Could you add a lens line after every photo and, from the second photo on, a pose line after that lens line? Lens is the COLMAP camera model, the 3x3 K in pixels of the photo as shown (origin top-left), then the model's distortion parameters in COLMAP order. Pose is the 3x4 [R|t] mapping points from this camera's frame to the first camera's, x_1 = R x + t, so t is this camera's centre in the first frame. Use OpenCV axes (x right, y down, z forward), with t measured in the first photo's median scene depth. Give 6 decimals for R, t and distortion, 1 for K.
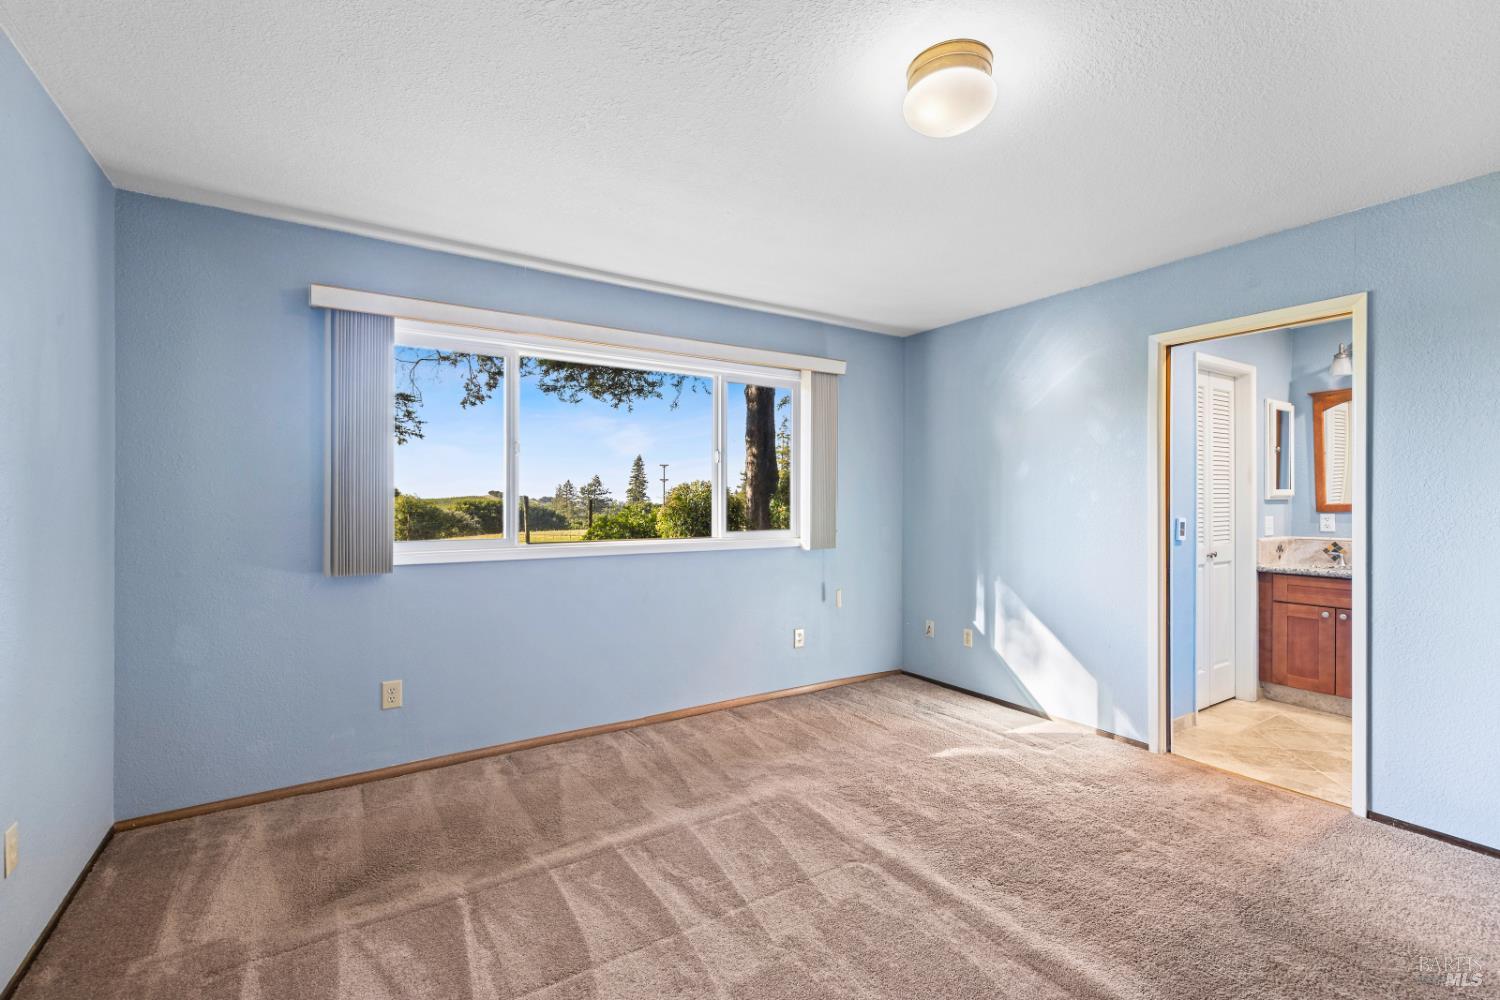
lens RADIAL K [[644.1, 0, 758.2], [0, 644.1, 507.6], [0, 0, 1]] dist [0.004363, -0.000558]
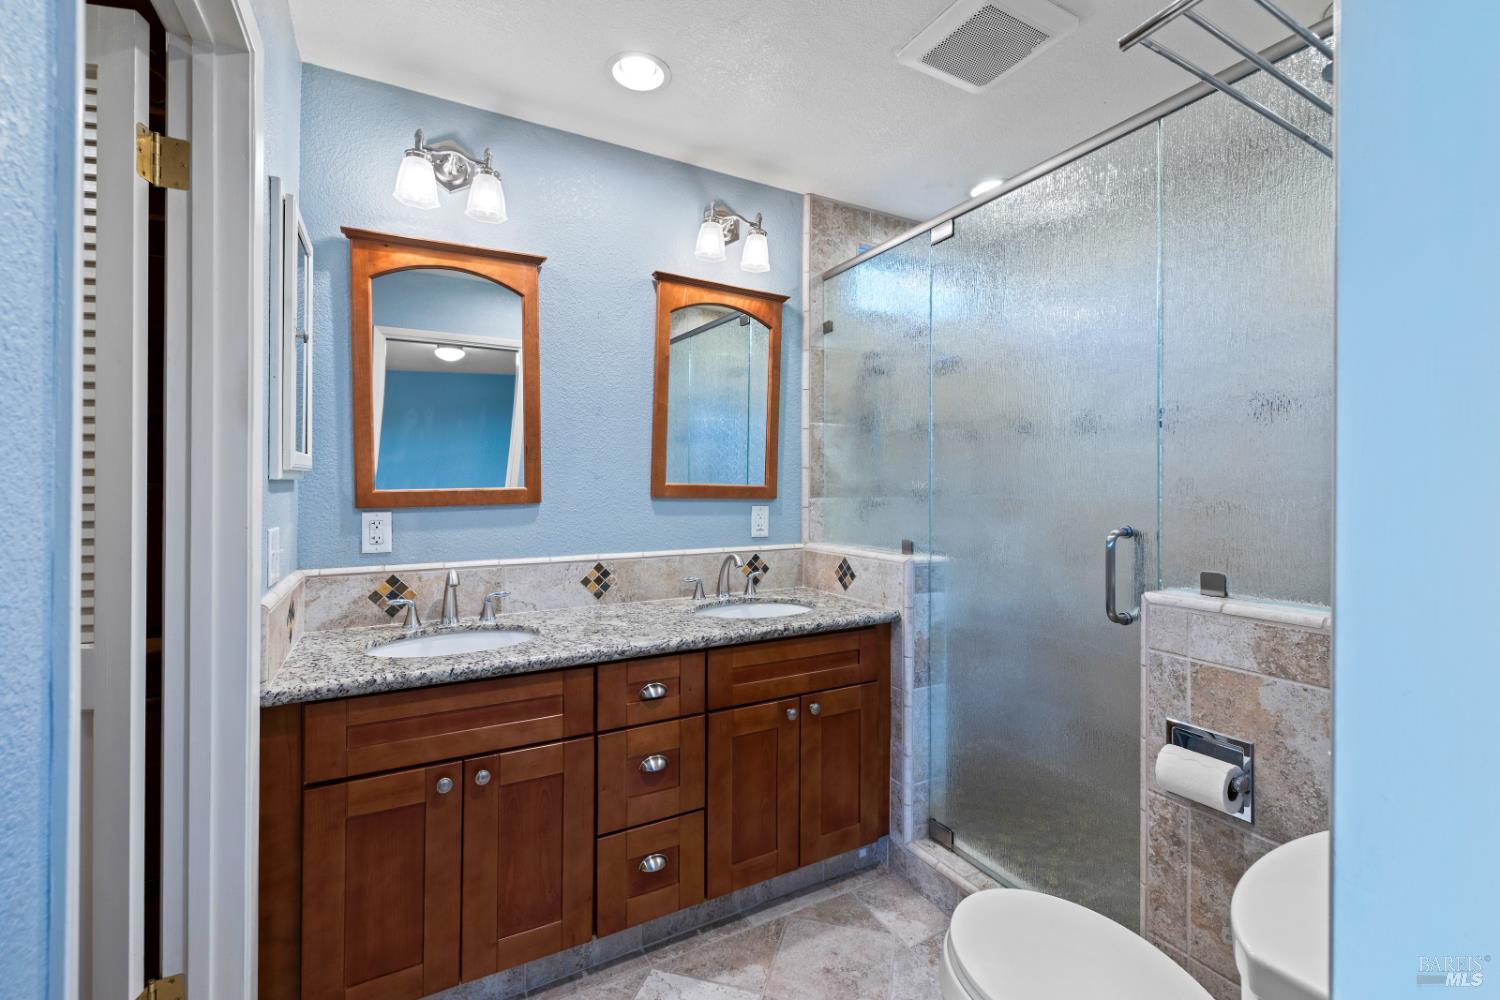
lens RADIAL K [[644.1, 0, 749.4], [0, 644.1, 491.1], [0, 0, 1]] dist [0.004363, -0.000558]
pose [[0.092862, 0.001048, 0.995678, 1.293233], [0.005557, 0.999983, -0.001570, -0.008250], [-0.995663, 0.005678, 0.092855, 1.955296]]
